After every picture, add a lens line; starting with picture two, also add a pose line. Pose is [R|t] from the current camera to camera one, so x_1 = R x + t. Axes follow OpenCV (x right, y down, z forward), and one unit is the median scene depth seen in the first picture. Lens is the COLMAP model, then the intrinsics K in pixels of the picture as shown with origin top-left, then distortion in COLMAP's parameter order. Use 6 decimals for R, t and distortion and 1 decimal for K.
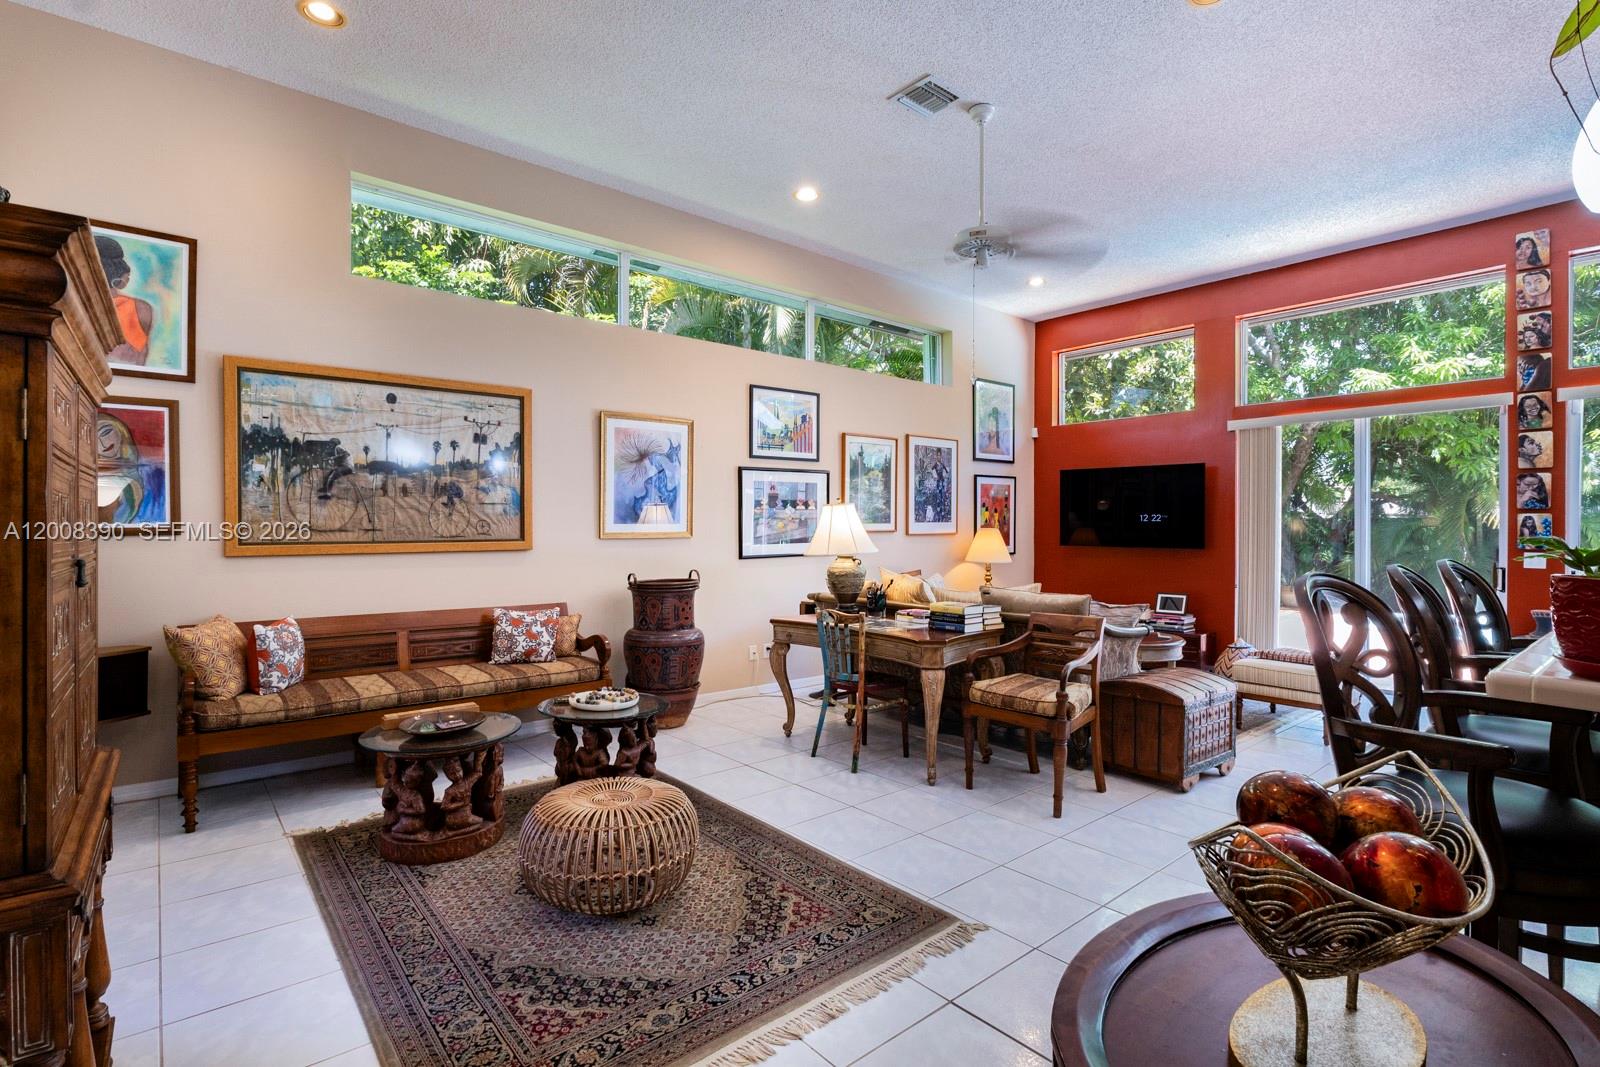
lens RADIAL K [[765.1, 0, 766.1], [0, 765.1, 518.7], [0, 0, 1]] dist [-0.010876, -0.002083]
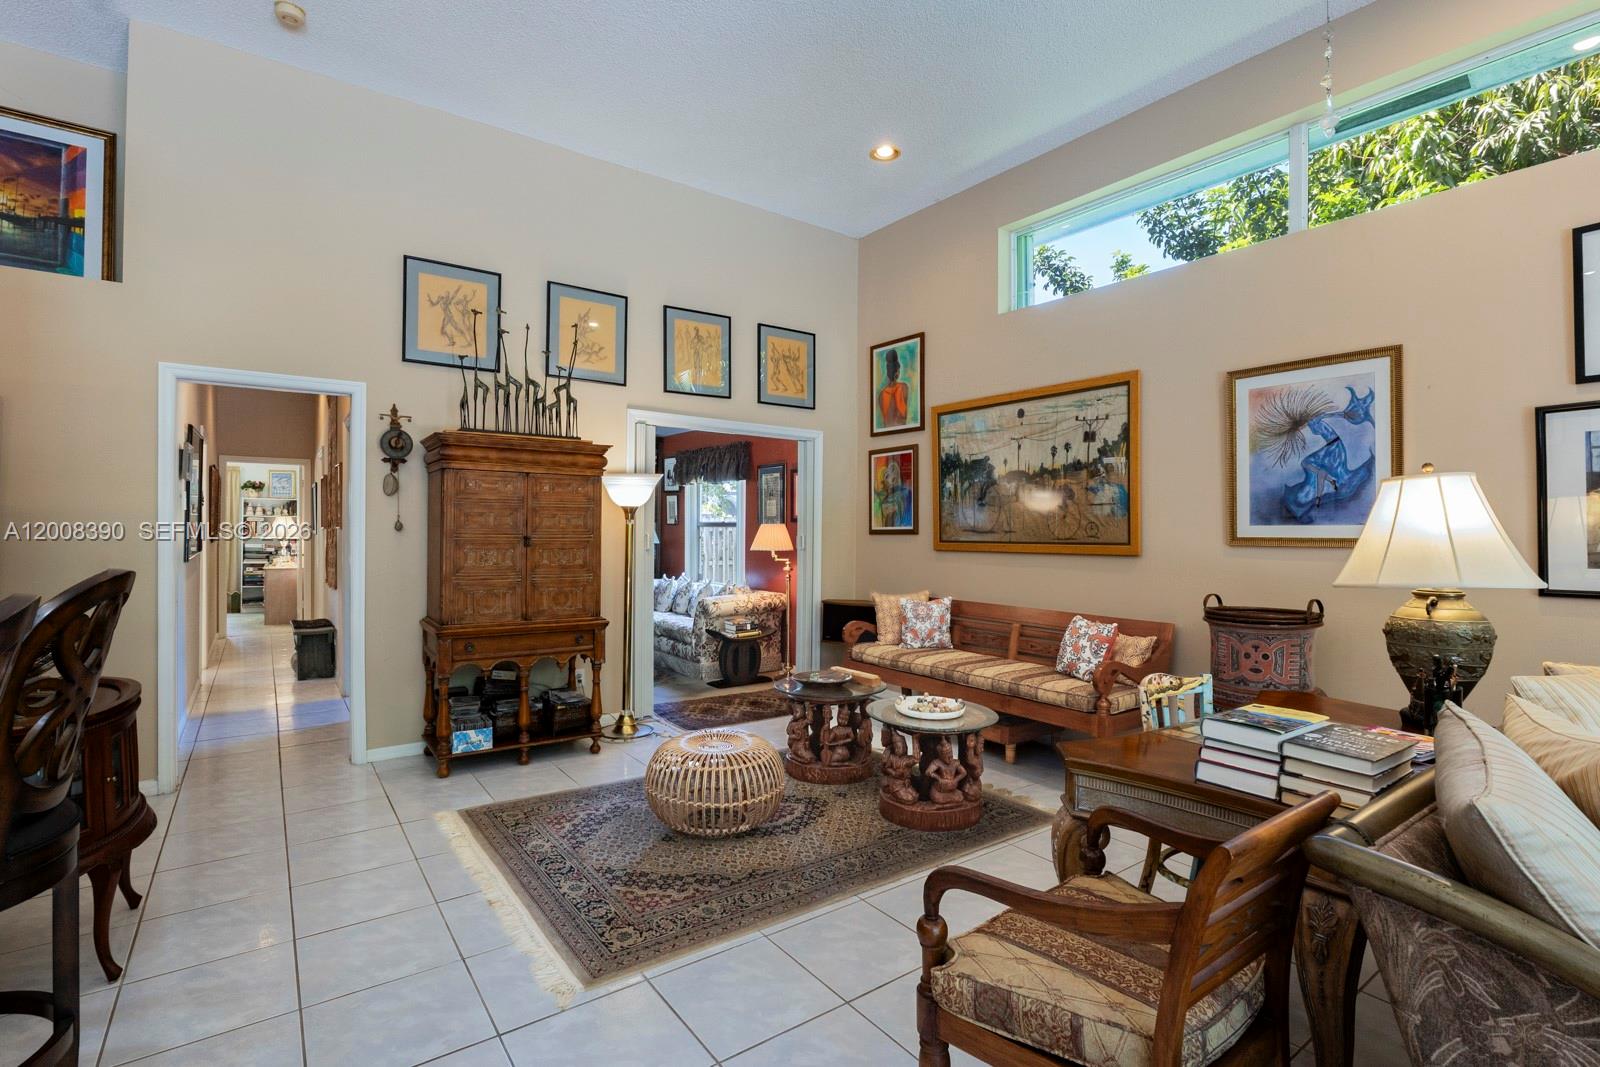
lens RADIAL K [[765.1, 0, 804.5], [0, 765.1, 514.5], [0, 0, 1]] dist [-0.010876, -0.002083]
pose [[-0.060640, -0.019782, -0.997964, 0.519123], [0.004945, 0.999785, -0.020118, 0.008377], [0.998147, -0.006154, -0.060529, 0.614188]]
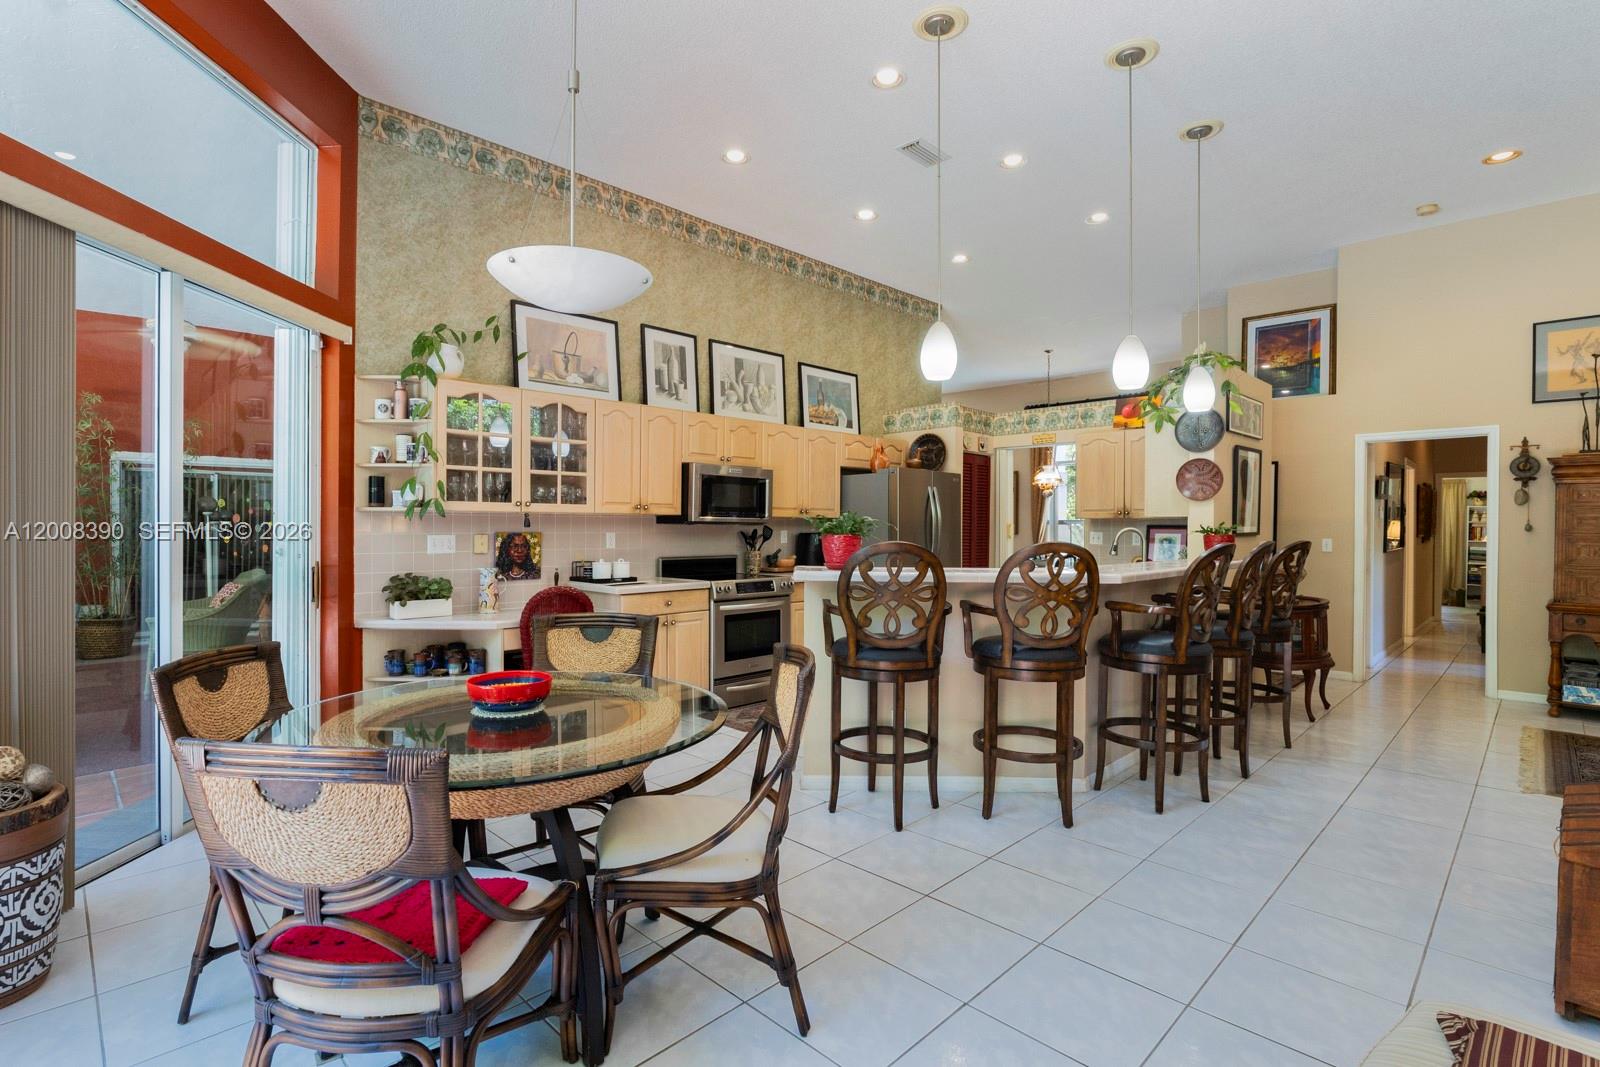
lens RADIAL K [[765.1, 0, 769.7], [0, 765.1, 532.5], [0, 0, 1]] dist [-0.010876, -0.002083]
pose [[-0.996742, -0.012613, -0.079665, 0.914721], [-0.012699, 0.999919, 0.000569, 0.022797], [0.079652, 0.001579, -0.996822, 1.143834]]
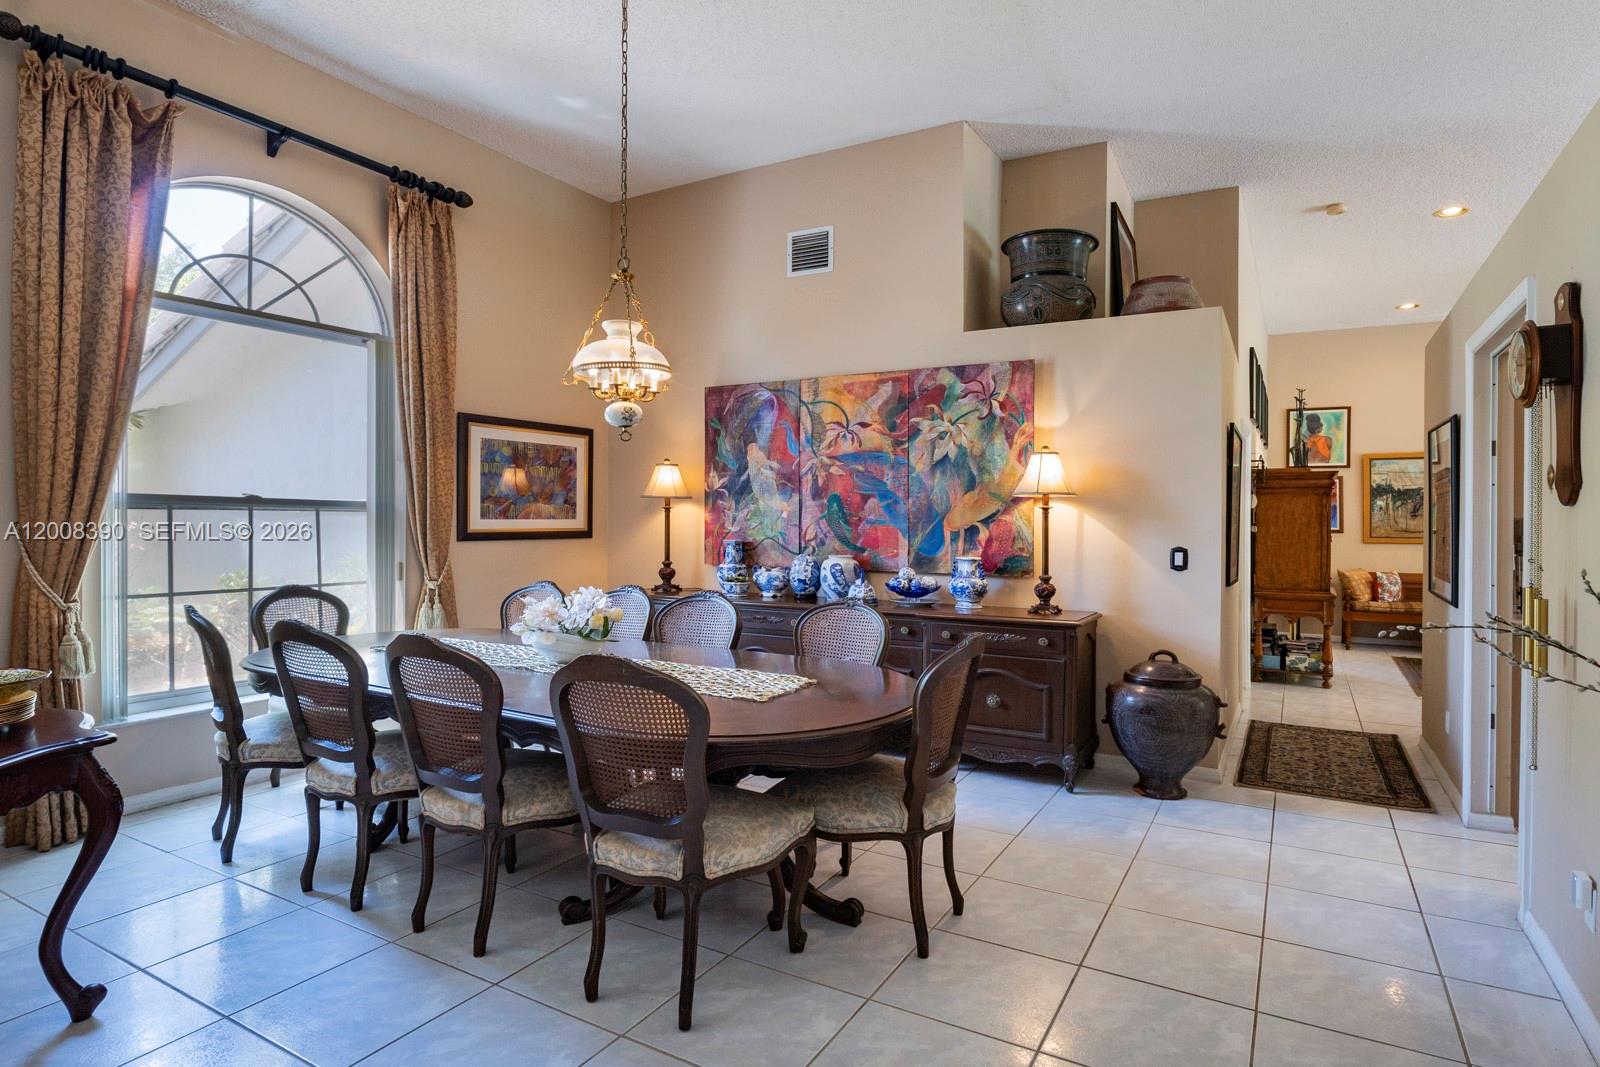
lens RADIAL K [[704.1, 0, 800.8], [0, 704.1, 528.3], [0, 0, 1]] dist [-0.016127, 0.002158]
pose [[0.269997, 0.002988, -0.962856, 0.612139], [0.000515, 0.999995, 0.003248, -0.000924], [0.962861, -0.001373, 0.269994, -0.860740]]
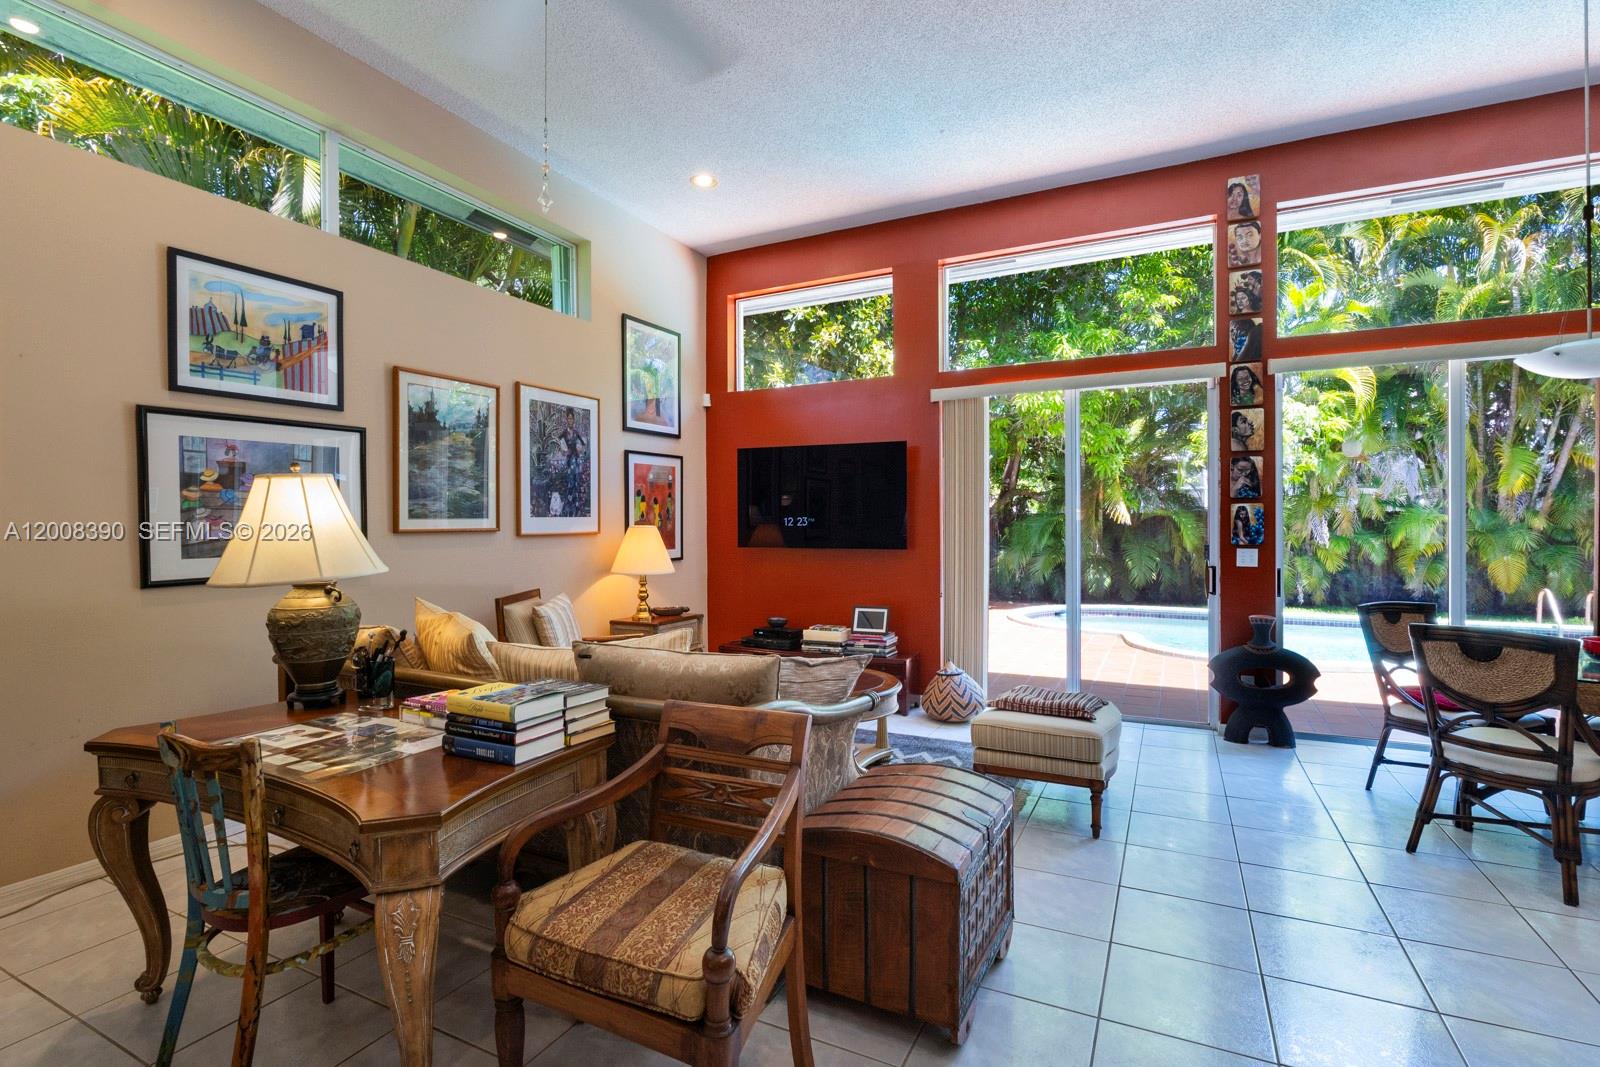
lens RADIAL K [[765.1, 0, 770.1], [0, 765.1, 528.6], [0, 0, 1]] dist [-0.010876, -0.002083]
pose [[0.921149, -0.009559, 0.389093, 0.168387], [0.004147, 0.999883, 0.014748, 0.008025], [-0.389188, -0.011972, 0.921080, 0.409011]]
